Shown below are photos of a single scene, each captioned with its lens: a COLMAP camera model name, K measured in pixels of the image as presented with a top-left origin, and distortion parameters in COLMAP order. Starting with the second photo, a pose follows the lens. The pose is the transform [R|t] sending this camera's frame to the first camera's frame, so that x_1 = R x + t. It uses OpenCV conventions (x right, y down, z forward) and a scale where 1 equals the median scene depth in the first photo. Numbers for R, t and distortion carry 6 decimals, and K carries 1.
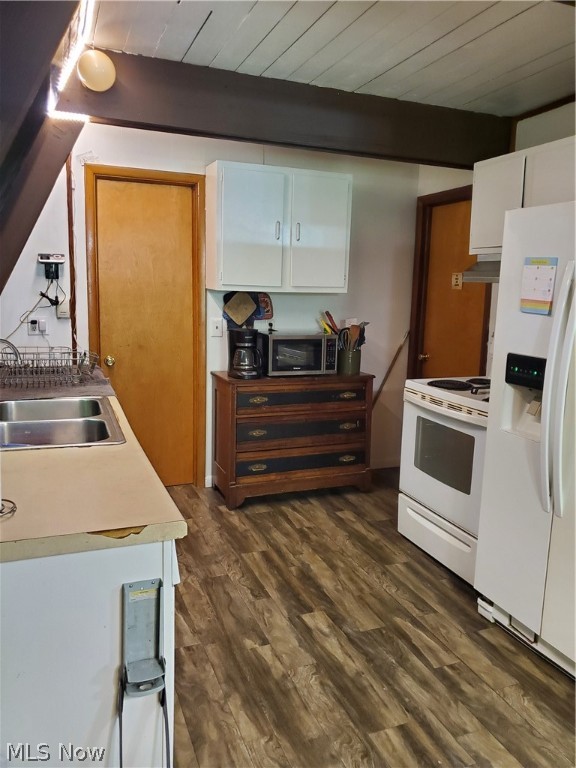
lens RADIAL K [[579.7, 0, 288.0], [0, 579.7, 384.0], [0, 0, 1]] dist [0.001515, 0.001046]
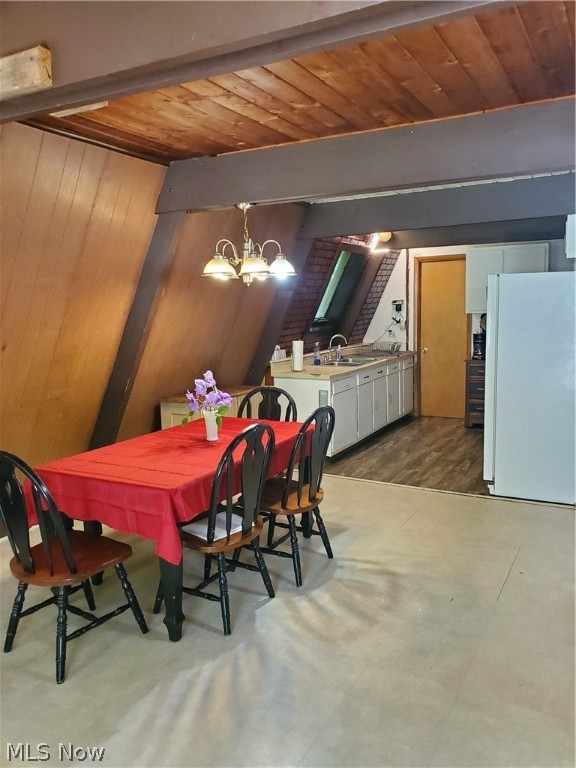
lens RADIAL K [[573.7, 0, 288.0], [0, 573.7, 384.0], [0, 0, 1]] dist [0.001351, 0.000274]
pose [[0.610552, 0.052661, -0.790224, 1.077265], [-0.075753, 0.997095, 0.007917, 0.109050], [0.788345, 0.055028, 0.612767, -0.652057]]
